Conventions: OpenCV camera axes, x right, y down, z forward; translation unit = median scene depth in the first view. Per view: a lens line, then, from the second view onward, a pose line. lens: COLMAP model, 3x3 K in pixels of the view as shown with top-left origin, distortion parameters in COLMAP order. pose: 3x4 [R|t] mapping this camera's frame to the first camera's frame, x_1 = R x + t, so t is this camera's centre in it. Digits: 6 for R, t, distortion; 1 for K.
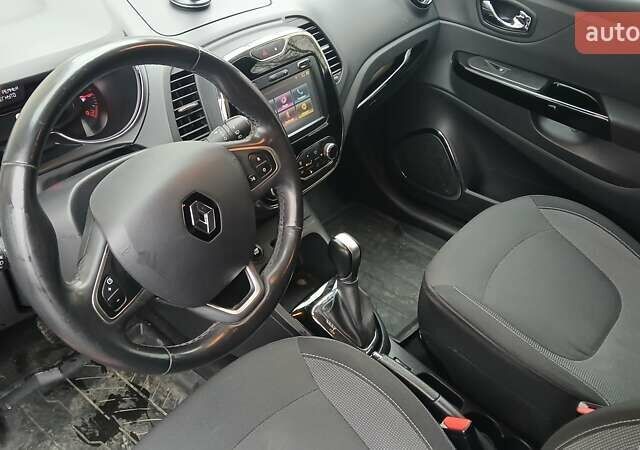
lens RADIAL K [[639.6, 0, 320.0], [0, 639.6, 225.0], [0, 0, 1]] dist [0.118917, -0.275037]
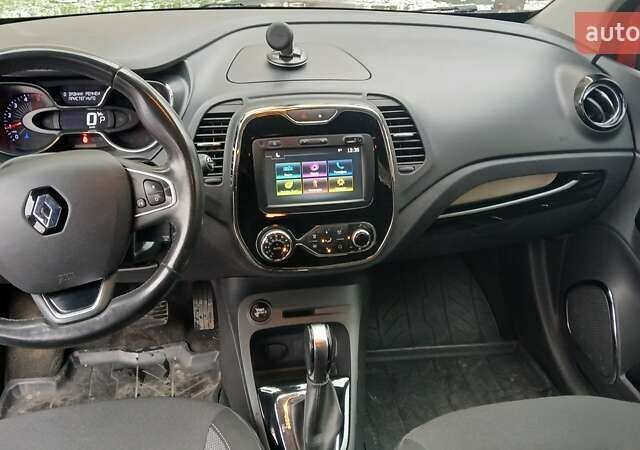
lens RADIAL K [[639.6, 0, 320.0], [0, 639.6, 225.0], [0, 0, 1]] dist [0.118917, -0.275037]
pose [[0.755864, 0.286265, -0.588831, 0.521534], [-0.381276, 0.923577, -0.040429, -0.076669], [0.532257, 0.255066, 0.807245, 0.242605]]
